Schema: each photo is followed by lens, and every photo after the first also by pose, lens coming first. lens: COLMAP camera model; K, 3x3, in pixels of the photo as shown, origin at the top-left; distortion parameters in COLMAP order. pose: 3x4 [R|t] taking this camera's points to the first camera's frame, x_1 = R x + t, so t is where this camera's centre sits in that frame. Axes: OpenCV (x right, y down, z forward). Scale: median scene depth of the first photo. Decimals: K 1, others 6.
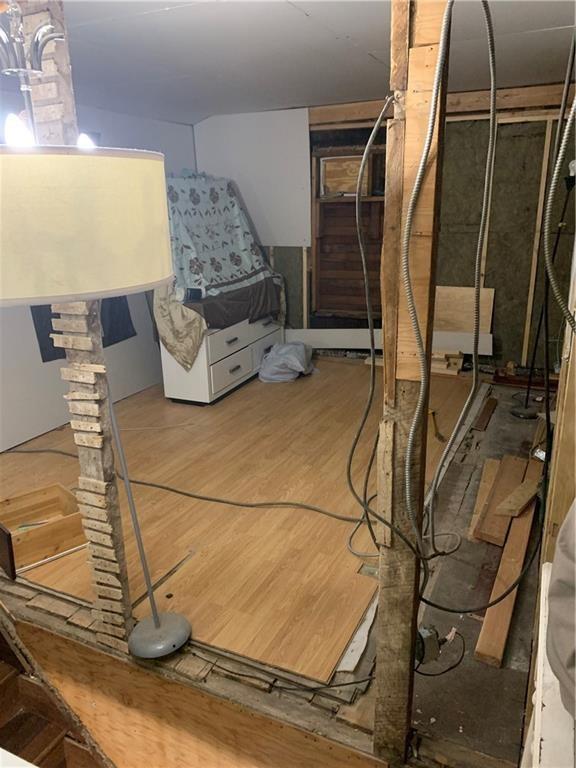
lens RADIAL K [[588.7, 0, 288.0], [0, 588.7, 384.0], [0, 0, 1]] dist [0.088895, -0.132878]
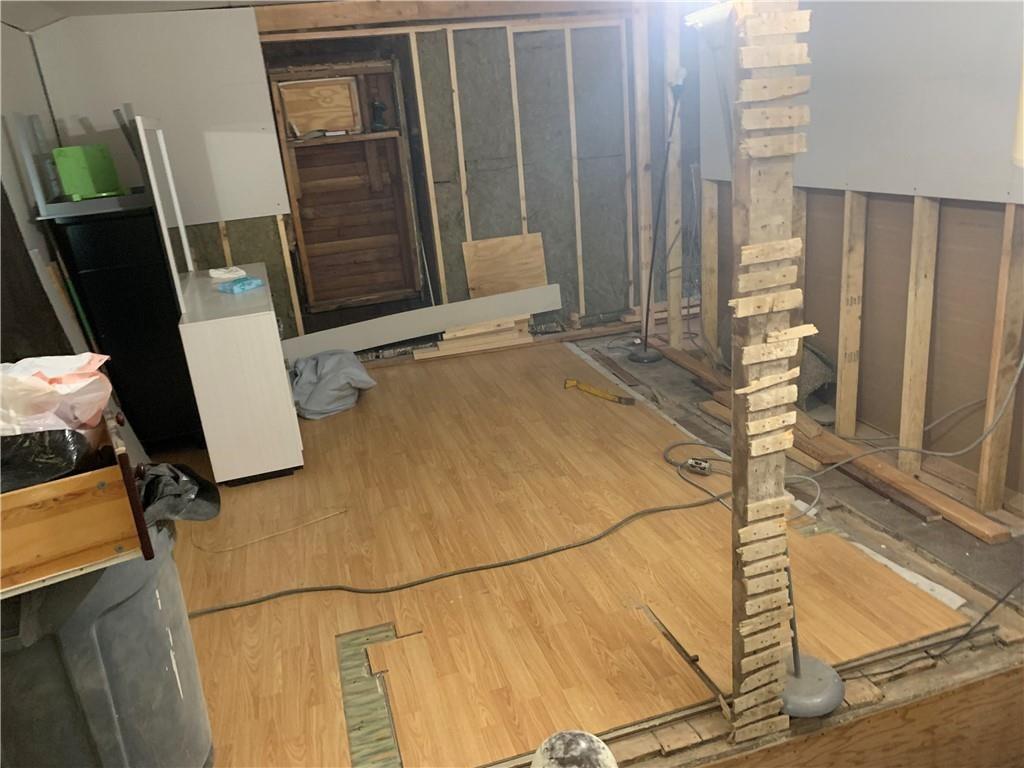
lens RADIAL K [[784.9, 0, 511.3], [0, 784.9, 395.3], [0, 0, 1]] dist [0.088895, -0.132878]
pose [[0.742021, -0.268350, 0.614323, -0.604975], [0.274266, 0.957704, 0.087069, -0.066863], [-0.611705, 0.103881, 0.784236, 0.245971]]
